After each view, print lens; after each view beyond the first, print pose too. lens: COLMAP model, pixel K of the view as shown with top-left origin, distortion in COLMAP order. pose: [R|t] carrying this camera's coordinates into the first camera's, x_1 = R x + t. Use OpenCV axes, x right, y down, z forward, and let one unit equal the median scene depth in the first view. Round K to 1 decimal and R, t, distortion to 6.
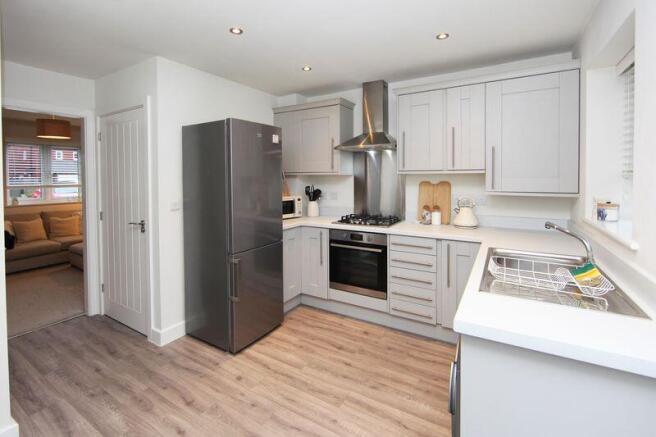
lens RADIAL K [[300.6, 0, 326.3], [0, 300.6, 184.2], [0, 0, 1]] dist [-0.000230, 0.000209]
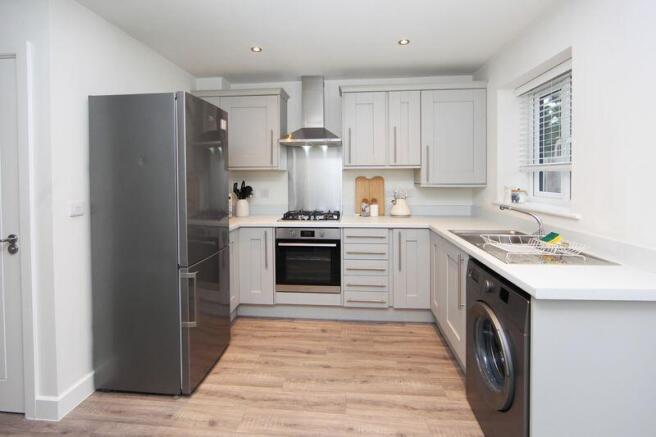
lens RADIAL K [[293.3, 0, 328.5], [0, 293.3, 183.4], [0, 0, 1]] dist [-0.001737, -0.000083]
pose [[0.896494, -0.008204, 0.442979, -0.291262], [0.011398, 0.999925, -0.004548, 0.022343], [-0.442909, 0.009126, 0.896520, 0.145119]]
